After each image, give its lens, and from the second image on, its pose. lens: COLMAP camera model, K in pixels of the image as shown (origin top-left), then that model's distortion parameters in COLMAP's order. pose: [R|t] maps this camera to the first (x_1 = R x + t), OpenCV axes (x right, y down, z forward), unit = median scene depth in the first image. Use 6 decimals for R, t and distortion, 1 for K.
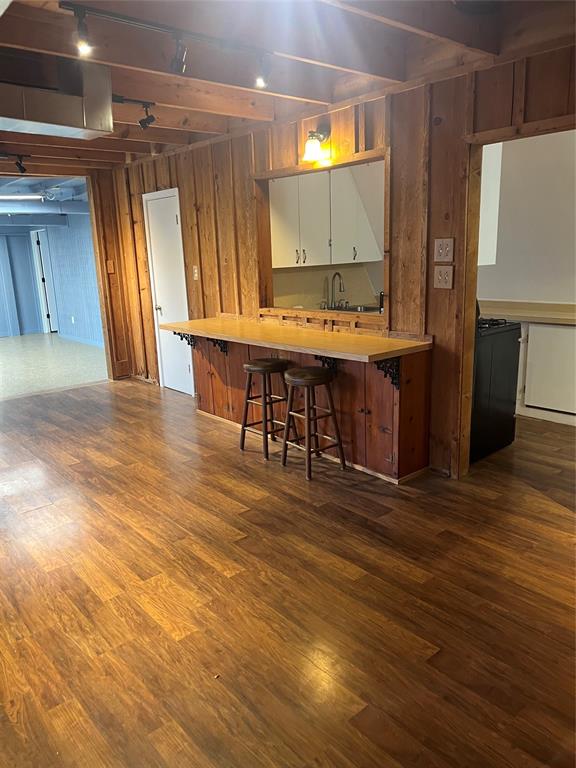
lens RADIAL K [[572.5, 0, 284.4], [0, 572.5, 384.6], [0, 0, 1]] dist [0.062520, -0.060837]
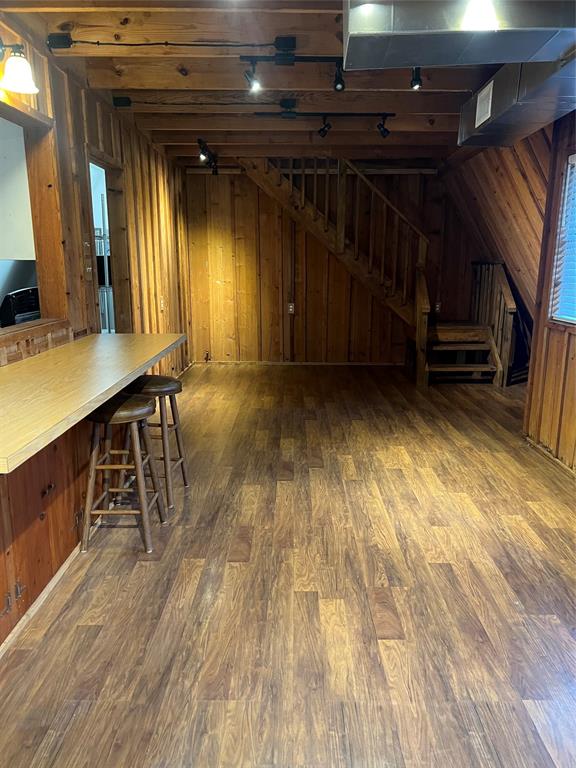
lens RADIAL K [[572.5, 0, 284.4], [0, 572.5, 384.6], [0, 0, 1]] dist [0.062520, -0.060837]
pose [[-0.746007, -0.104885, 0.657627, -0.831324], [0.179446, 0.919330, 0.350187, -0.350711], [-0.641305, 0.379250, -0.667006, 1.816623]]
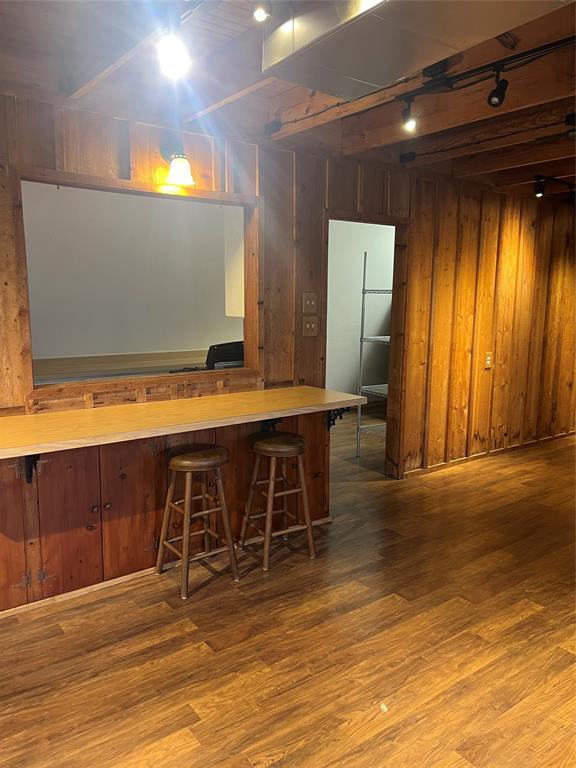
lens RADIAL K [[572.5, 0, 284.4], [0, 572.5, 384.6], [0, 0, 1]] dist [0.062520, -0.060837]
pose [[0.070087, -0.114948, 0.990896, -0.992790], [0.217212, 0.971262, 0.097307, -0.228931], [-0.973605, 0.208415, 0.093041, 1.131234]]
